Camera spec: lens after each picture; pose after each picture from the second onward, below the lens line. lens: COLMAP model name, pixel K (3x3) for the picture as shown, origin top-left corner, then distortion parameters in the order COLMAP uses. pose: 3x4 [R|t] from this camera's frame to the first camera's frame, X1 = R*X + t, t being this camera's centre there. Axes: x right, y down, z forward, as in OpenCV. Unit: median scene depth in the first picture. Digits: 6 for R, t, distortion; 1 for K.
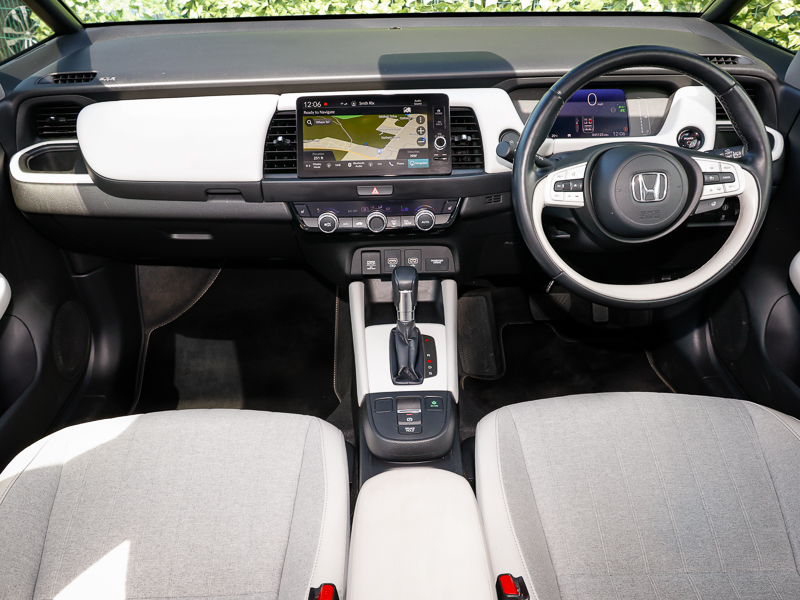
lens RADIAL K [[655.9, 0, 407.4], [0, 655.9, 302.5], [0, 0, 1]] dist [0.008750, -0.007851]
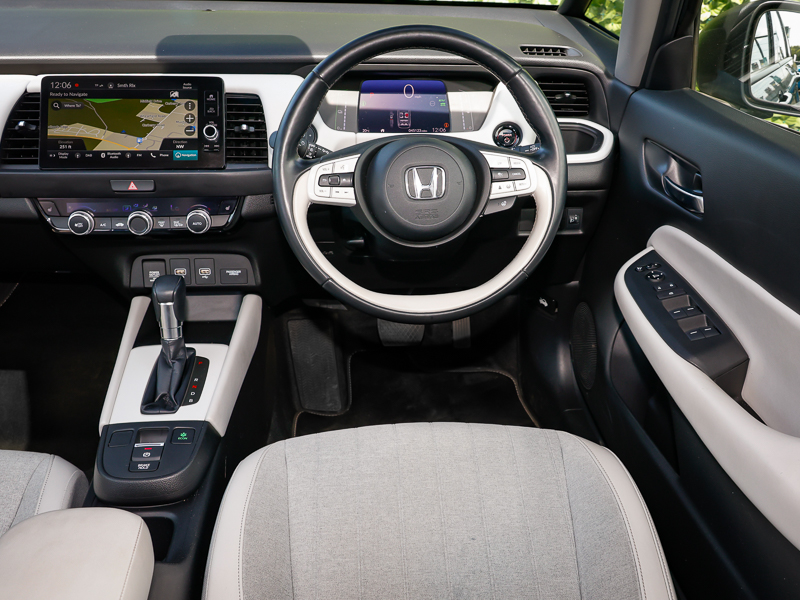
lens RADIAL K [[749.2, 0, 410.6], [0, 749.2, 287.6], [0, 0, 1]] dist [0.011787, 0.000000]
pose [[0.997813, 0.006089, 0.065826, 0.247788], [-0.001389, 0.997461, -0.071205, 0.030785], [-0.066093, 0.070958, 0.995287, 0.012472]]
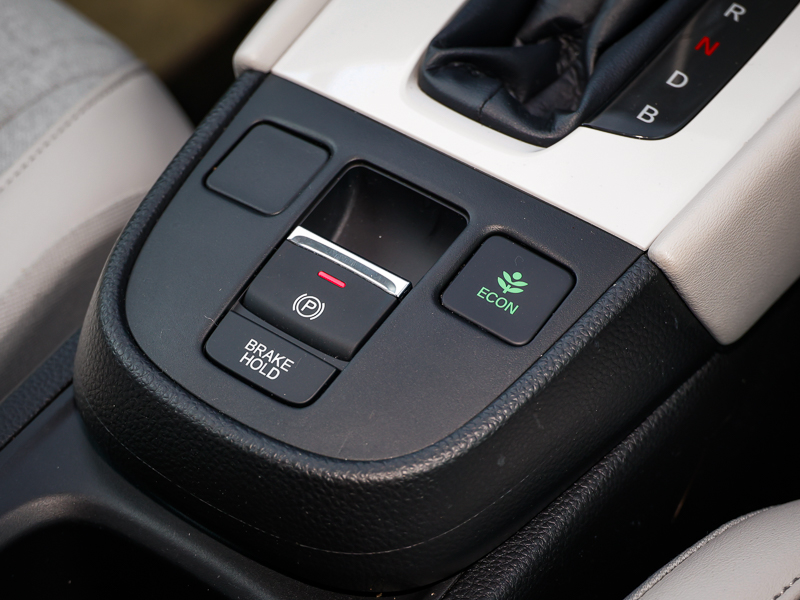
lens RADIAL K [[2154.5, 0, 406.1], [0, 2154.5, 297.7], [0, 0, 1]] dist [0.000747, 0.000000]
pose [[0.791882, 0.447994, -0.415000, 0.229263], [-0.300129, 0.877348, 0.374409, -0.036065], [0.531832, -0.171934, 0.829212, 0.498877]]
